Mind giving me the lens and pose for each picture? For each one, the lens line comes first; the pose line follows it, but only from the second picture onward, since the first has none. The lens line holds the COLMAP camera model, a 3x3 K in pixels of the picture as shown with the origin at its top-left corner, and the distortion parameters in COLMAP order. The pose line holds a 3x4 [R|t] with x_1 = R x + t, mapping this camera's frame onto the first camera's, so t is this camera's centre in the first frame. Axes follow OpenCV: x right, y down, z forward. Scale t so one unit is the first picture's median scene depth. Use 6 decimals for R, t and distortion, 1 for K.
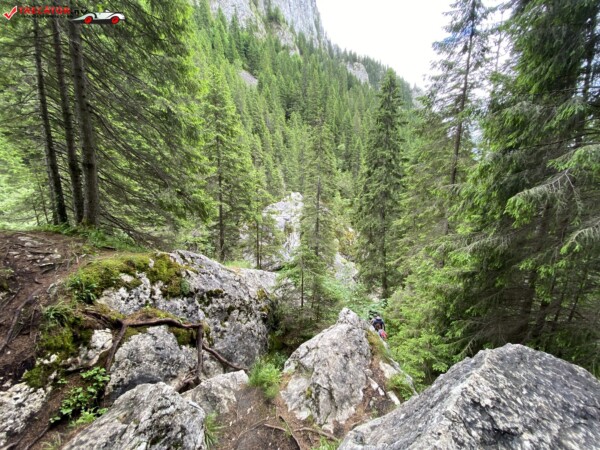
lens RADIAL K [[242.1, 0, 295.6], [0, 242.1, 227.7], [0, 0, 1]] dist [0.012940, -0.016798]
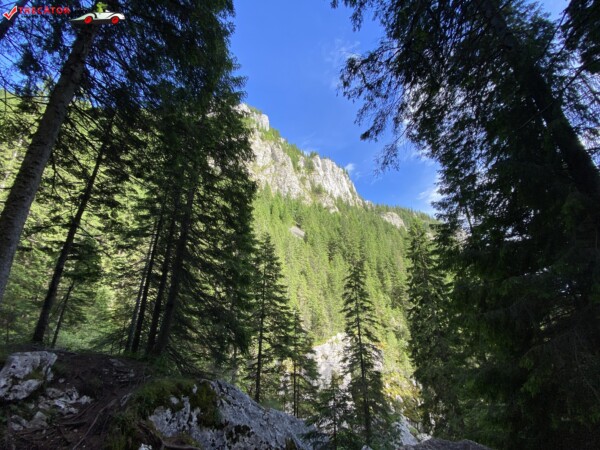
lens RADIAL K [[242.1, 0, 294.2], [0, 242.1, 225.7], [0, 0, 1]] dist [0.012940, -0.016798]
pose [[0.980737, -0.076197, -0.179858, 0.138703], [-0.031563, 0.846857, -0.530883, 0.079986], [0.192766, 0.526333, 0.828139, -0.275941]]
